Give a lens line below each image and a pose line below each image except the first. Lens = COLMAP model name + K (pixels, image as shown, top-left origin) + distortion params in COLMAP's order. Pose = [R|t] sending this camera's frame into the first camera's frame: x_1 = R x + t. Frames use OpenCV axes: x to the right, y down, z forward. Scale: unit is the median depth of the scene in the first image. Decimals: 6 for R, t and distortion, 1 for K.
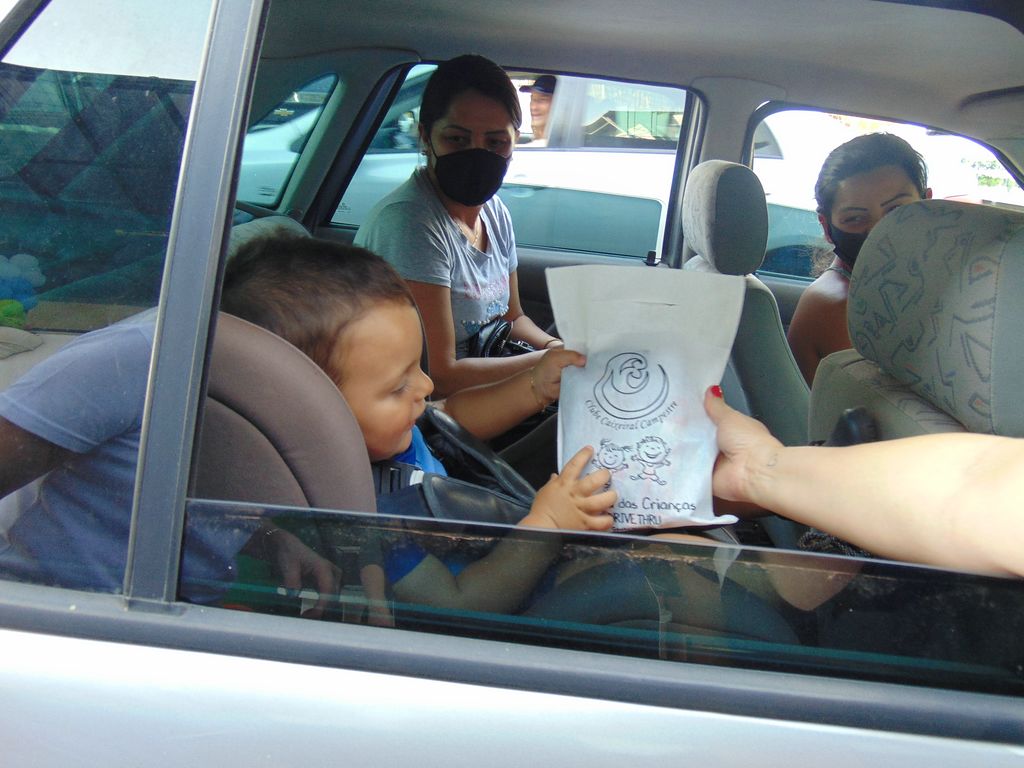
lens RADIAL K [[772.8, 0, 511.3], [0, 772.8, 380.2], [0, 0, 1]] dist [-0.027029, 0.071043]
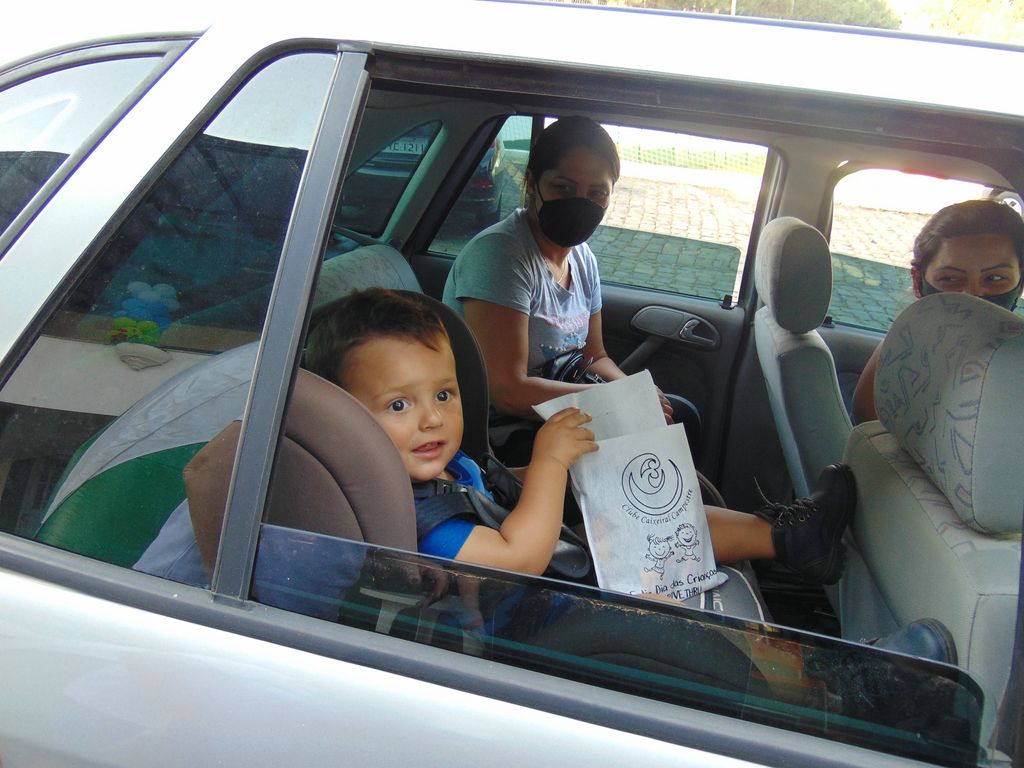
lens RADIAL K [[772.8, 0, 511.3], [0, 772.8, 380.2], [0, 0, 1]] dist [-0.027029, 0.071043]
pose [[0.989026, 0.073794, -0.127995, 0.101758], [-0.075051, 0.997167, -0.005015, -0.076912], [0.127262, 0.014567, 0.991762, -0.171481]]
